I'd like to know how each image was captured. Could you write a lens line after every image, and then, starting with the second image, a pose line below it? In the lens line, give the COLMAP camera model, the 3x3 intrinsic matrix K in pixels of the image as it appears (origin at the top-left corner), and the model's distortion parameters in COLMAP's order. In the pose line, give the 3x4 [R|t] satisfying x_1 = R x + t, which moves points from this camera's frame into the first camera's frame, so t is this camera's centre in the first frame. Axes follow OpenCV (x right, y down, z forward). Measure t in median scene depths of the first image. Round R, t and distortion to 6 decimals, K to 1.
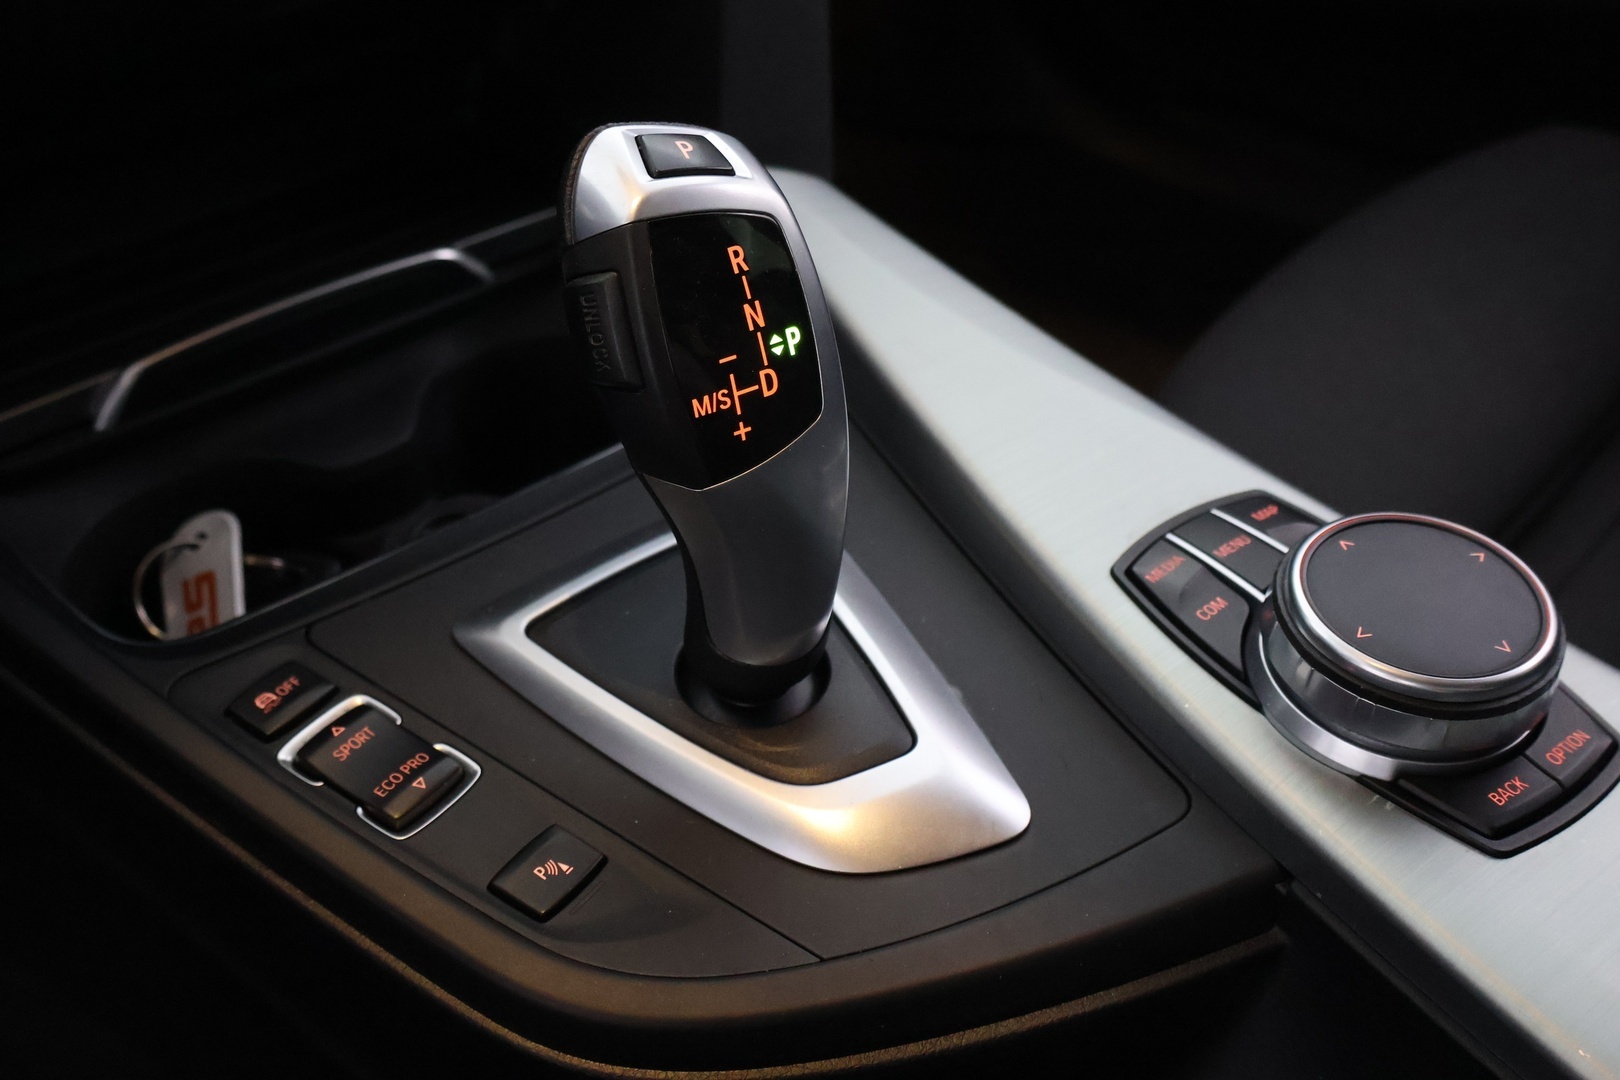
lens RADIAL K [[1705.9, 0, 810.9], [0, 1705.9, 545.6], [0, 0, 1]] dist [-0.018365, 0.000000]
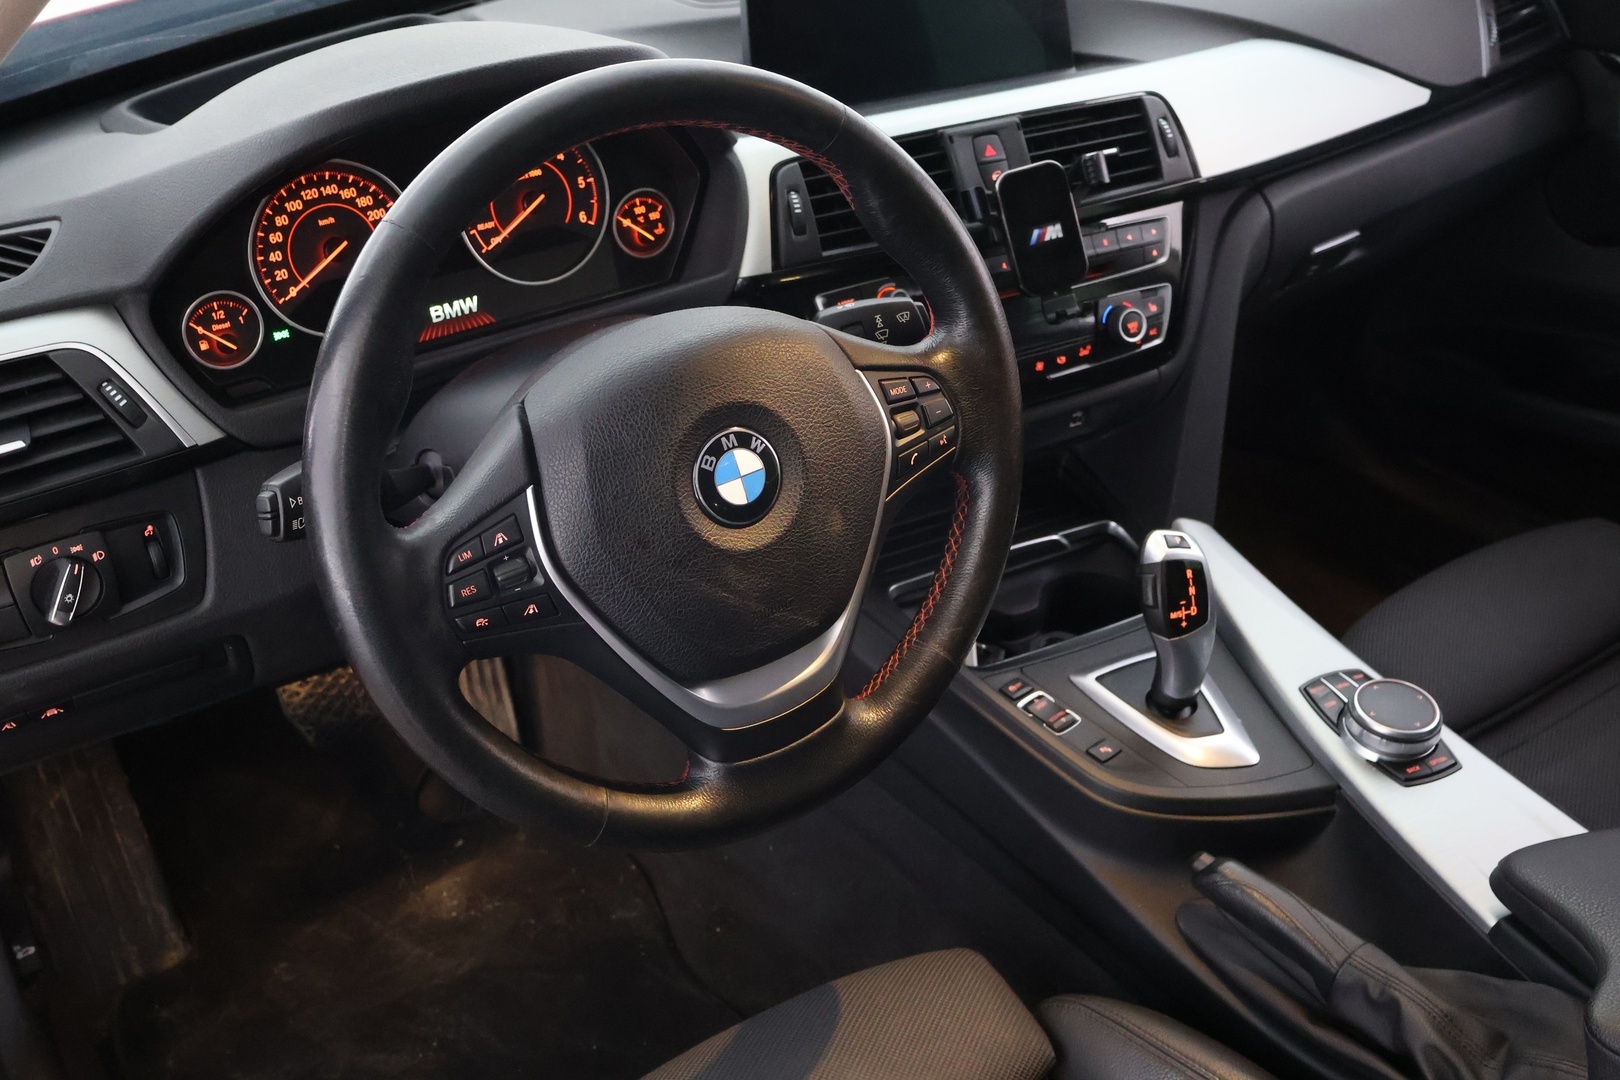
lens RADIAL K [[1705.9, 0, 807.8], [0, 1705.9, 529.1], [0, 0, 1]] dist [-0.018365, 0.000000]
pose [[0.975072, 0.124960, -0.183357, -0.150510], [-0.143616, 0.985327, -0.092222, 0.146074], [0.169142, 0.116256, 0.978711, -2.156934]]
